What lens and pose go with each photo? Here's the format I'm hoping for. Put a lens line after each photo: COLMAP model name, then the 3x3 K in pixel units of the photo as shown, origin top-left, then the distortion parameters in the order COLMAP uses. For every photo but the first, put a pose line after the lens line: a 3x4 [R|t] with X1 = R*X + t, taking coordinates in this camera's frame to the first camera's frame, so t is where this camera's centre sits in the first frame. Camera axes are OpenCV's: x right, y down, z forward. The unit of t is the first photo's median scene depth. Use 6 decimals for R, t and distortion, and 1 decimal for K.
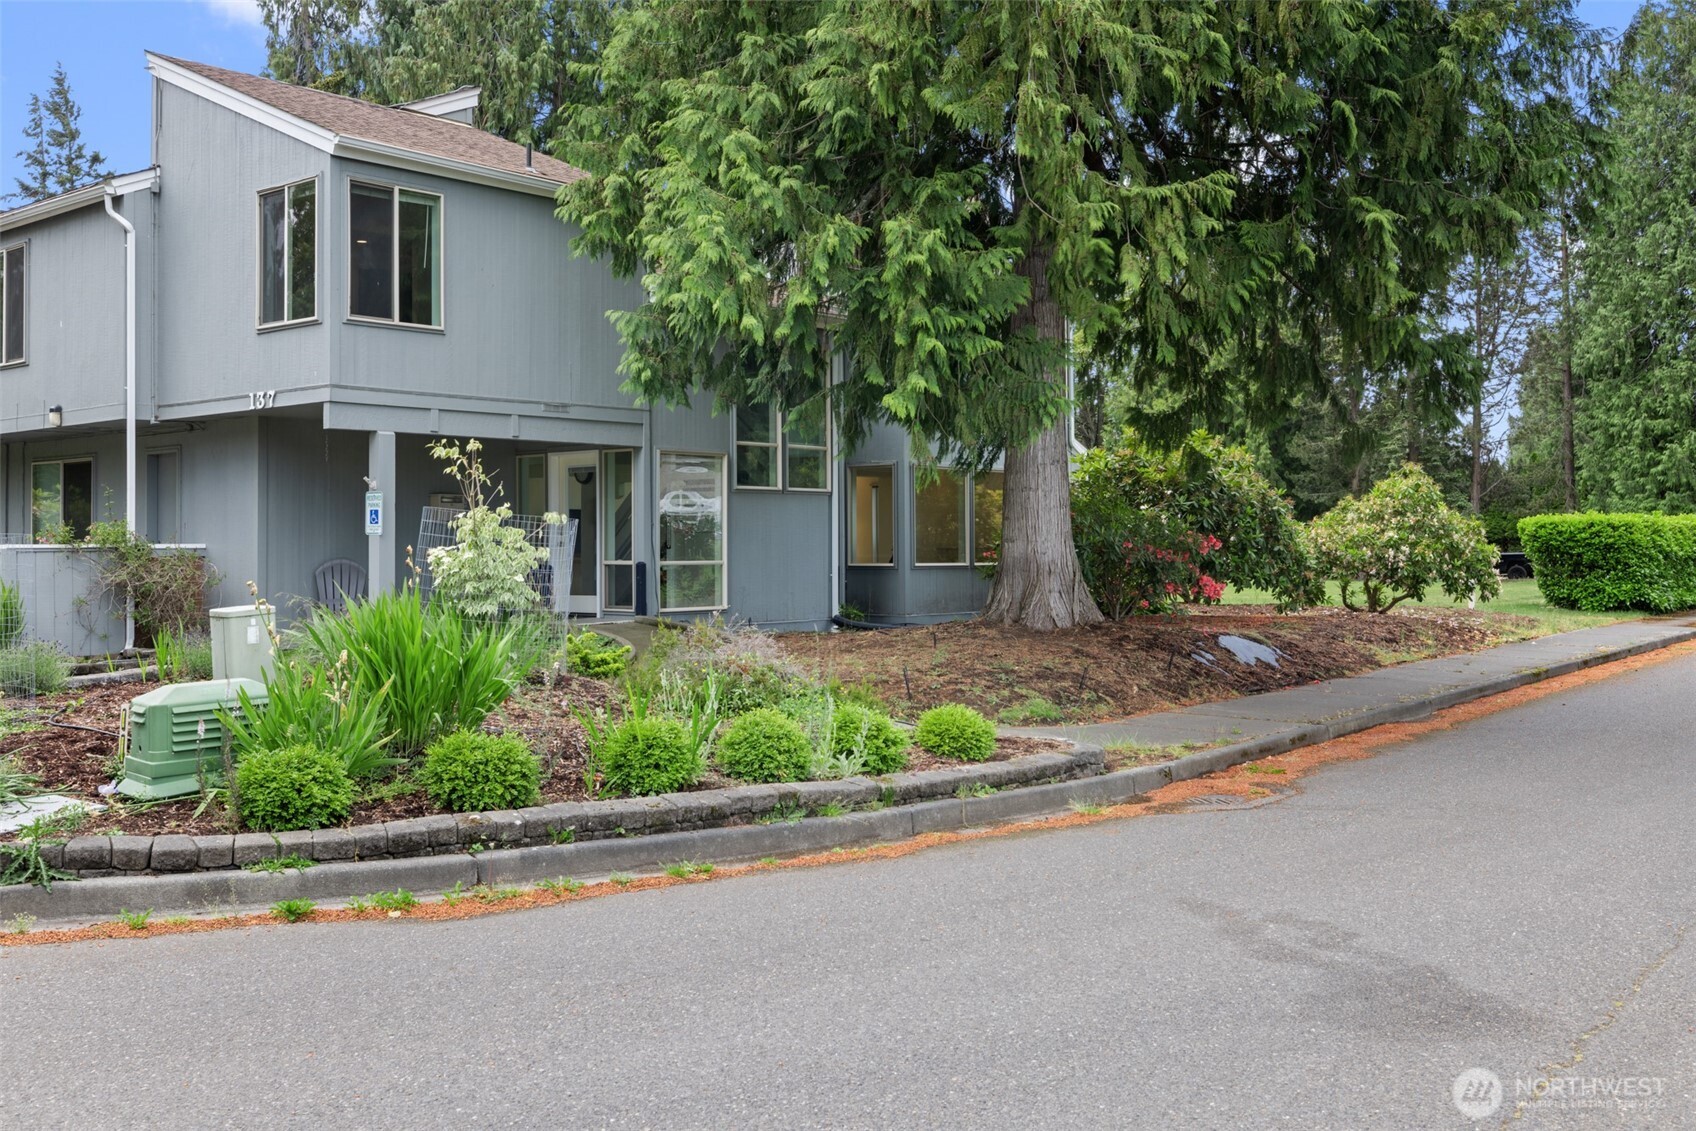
lens RADIAL K [[1646.1, 0, 848.0], [0, 1646.1, 565.5], [0, 0, 1]] dist [0.024962, -0.000944]
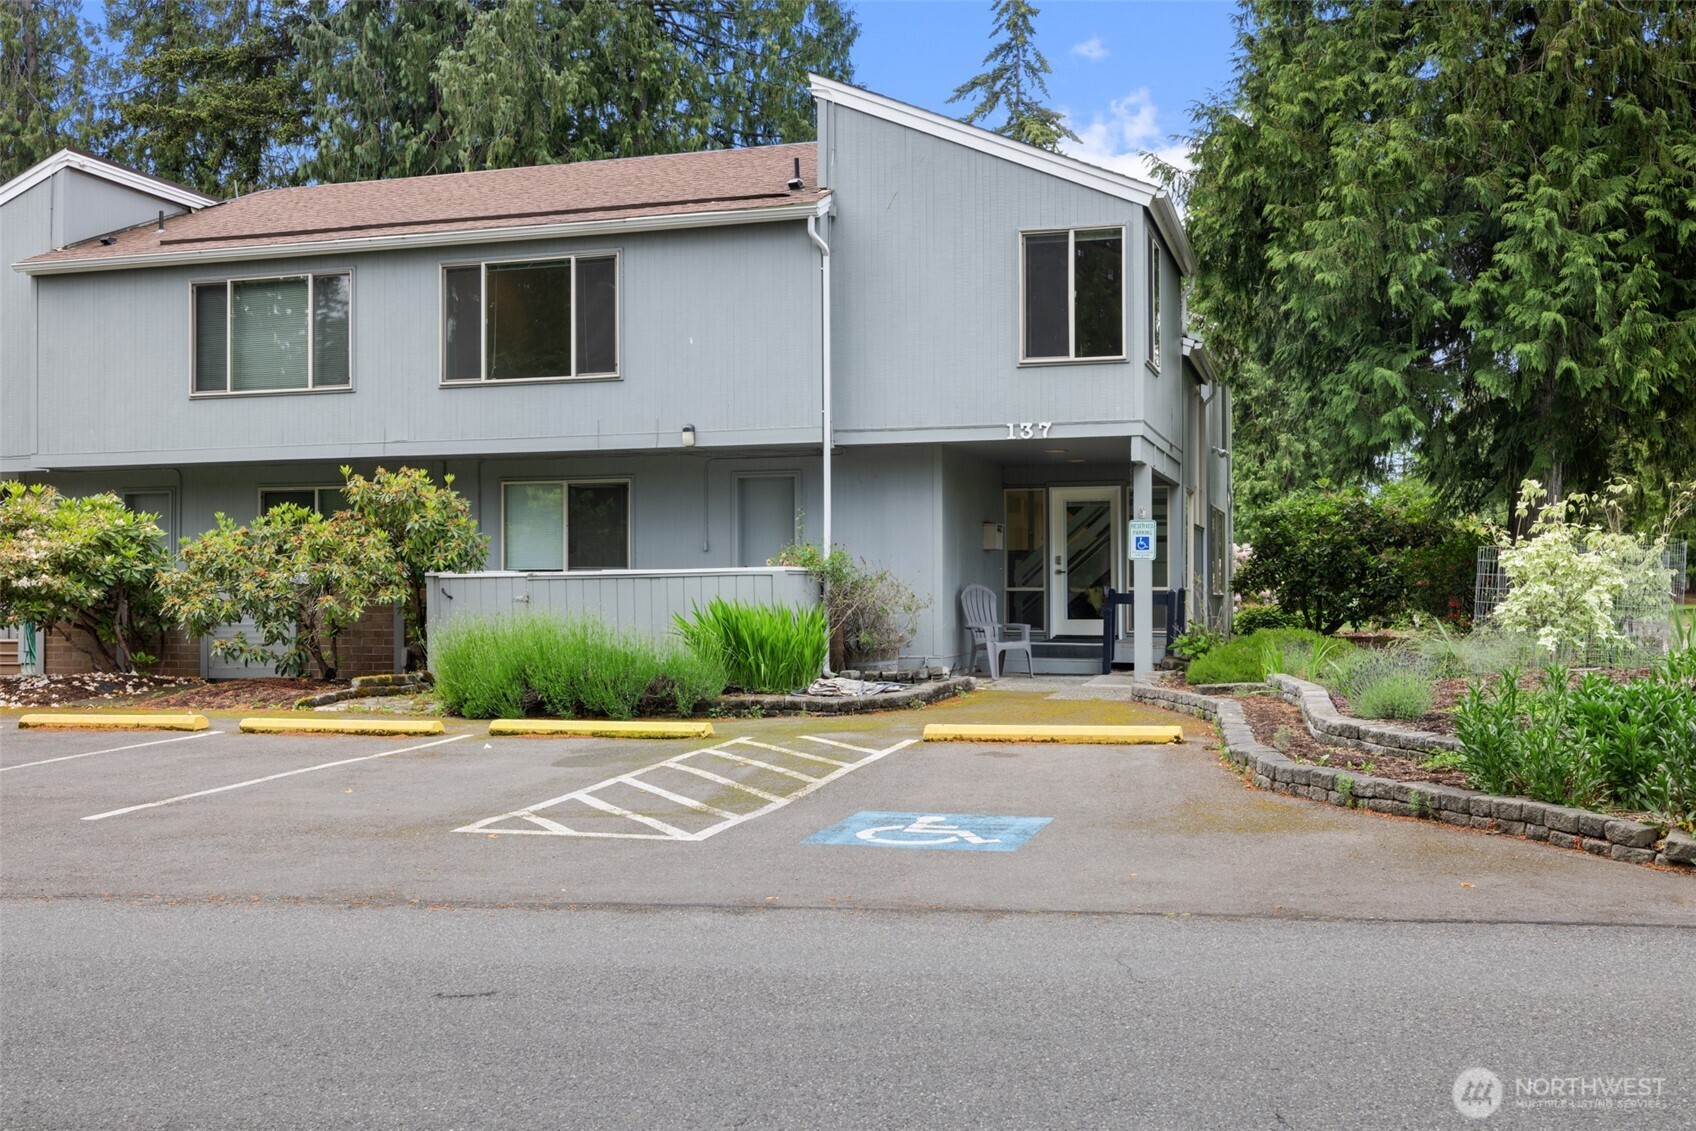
lens RADIAL K [[1646.1, 0, 848.0], [0, 1646.1, 565.5], [0, 0, 1]] dist [0.024962, -0.000944]
pose [[0.908636, 0.008274, 0.417506, -0.877278], [0.002693, 0.999667, -0.025671, 0.011485], [-0.417580, 0.024449, 0.908311, 0.102095]]
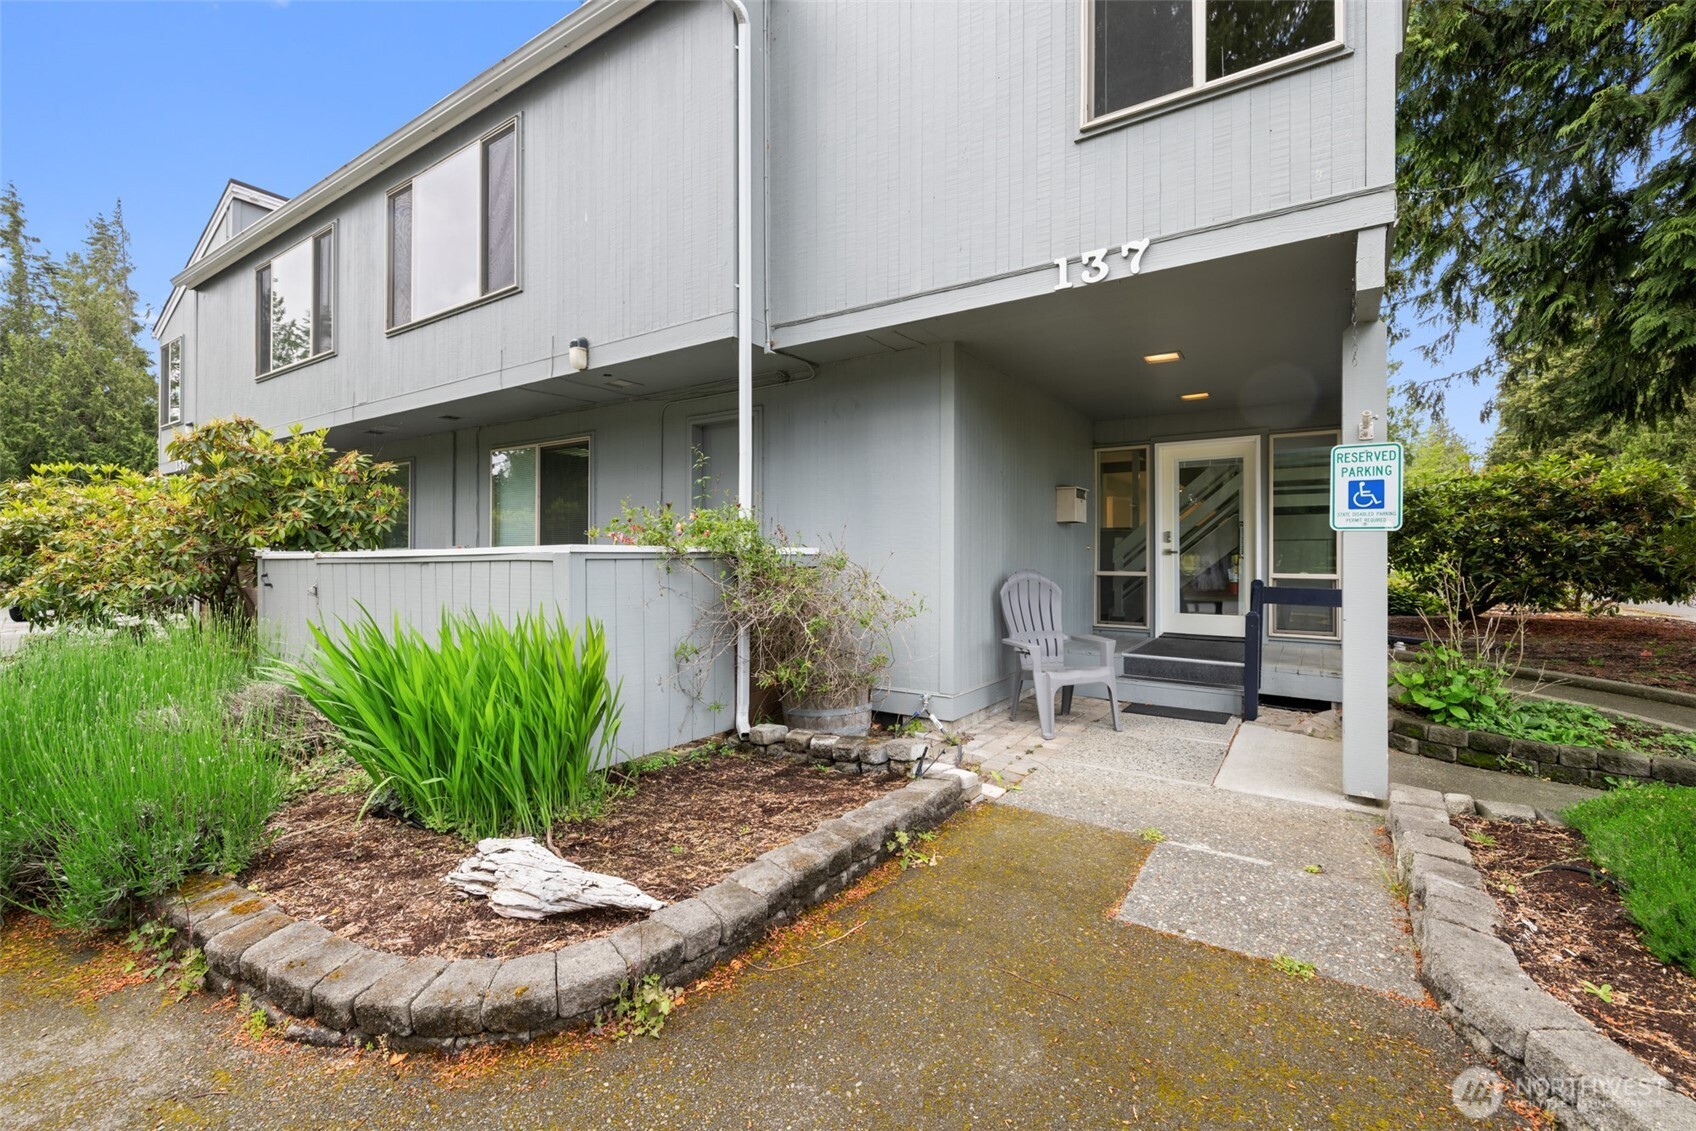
lens RADIAL K [[714.4, 0, 837.5], [0, 714.4, 550.5], [0, 0, 1]] dist [0.013531, -0.000093]
pose [[0.992525, 0.008474, 0.121749, -0.453209], [-0.006596, 0.999853, -0.015826, -0.008128], [-0.121866, 0.014905, 0.992435, 0.777797]]
